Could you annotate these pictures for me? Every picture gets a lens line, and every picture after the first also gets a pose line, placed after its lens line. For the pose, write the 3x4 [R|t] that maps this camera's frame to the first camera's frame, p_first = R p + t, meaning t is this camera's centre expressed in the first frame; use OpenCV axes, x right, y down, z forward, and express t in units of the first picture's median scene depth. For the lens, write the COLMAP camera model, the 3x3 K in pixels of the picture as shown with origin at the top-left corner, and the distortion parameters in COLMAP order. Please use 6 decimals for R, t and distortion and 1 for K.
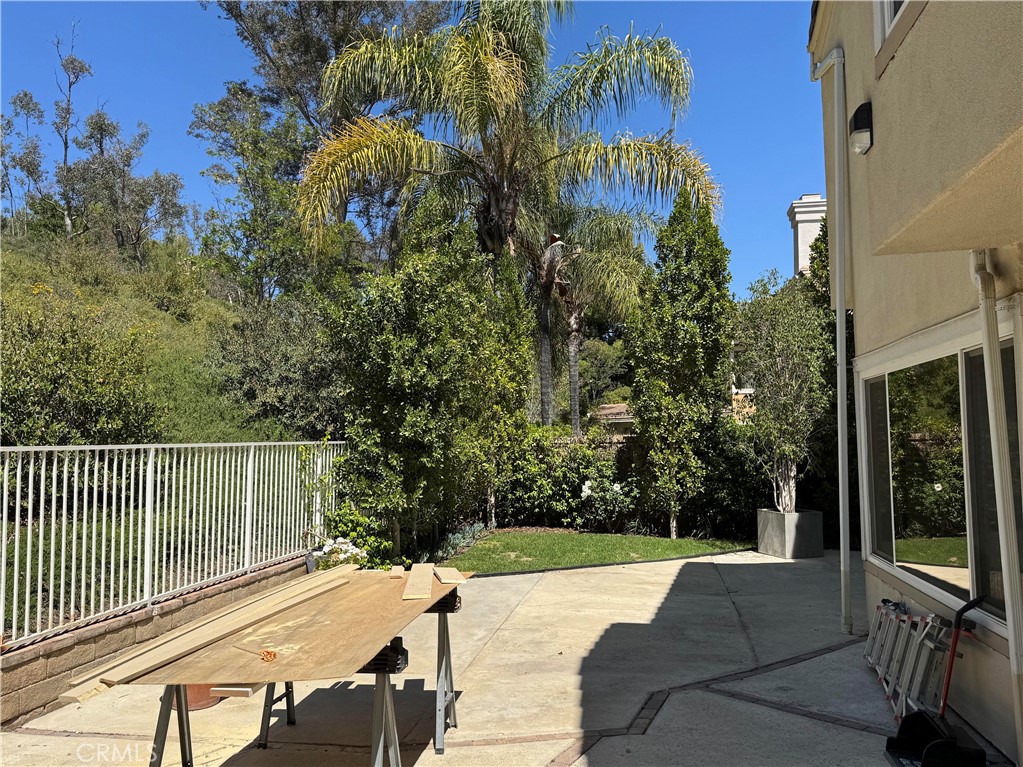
lens RADIAL K [[832.3, 0, 511.5], [0, 832.3, 383.5], [0, 0, 1]] dist [0.109564, -0.156113]
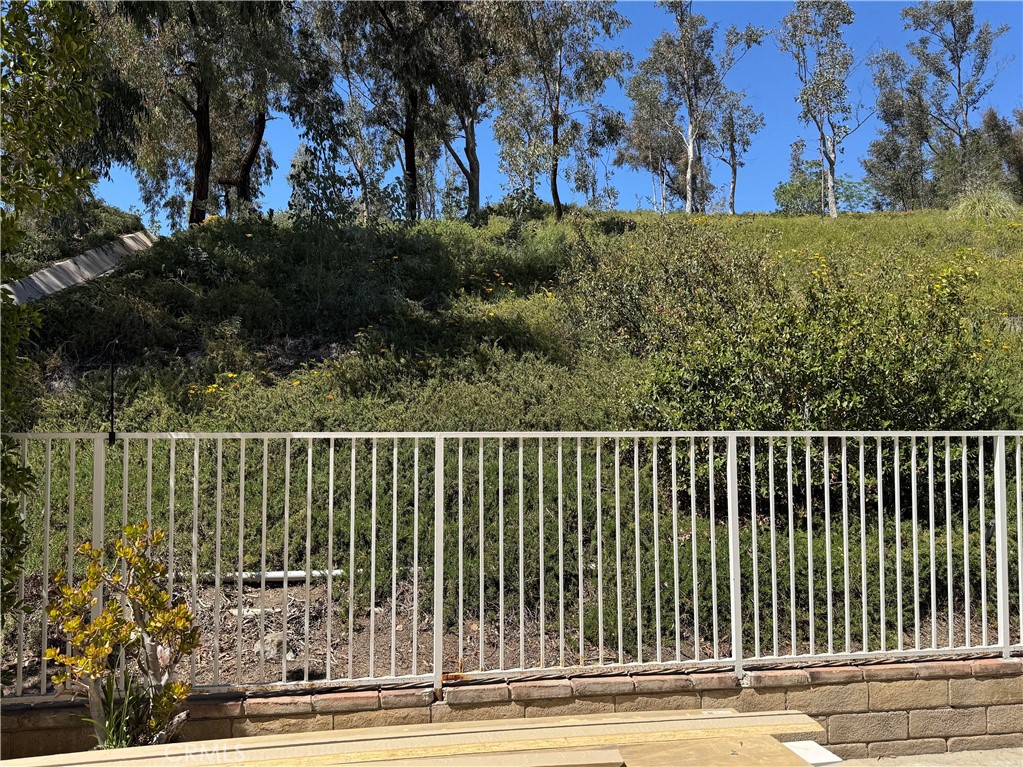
lens RADIAL K [[832.3, 0, 511.5], [0, 832.3, 383.5], [0, 0, 1]] dist [0.109564, -0.156113]
pose [[0.380881, -0.023499, -0.924325, 0.123542], [0.046043, 0.998919, -0.006423, 0.027862], [0.923477, -0.040112, 0.381551, 0.545664]]
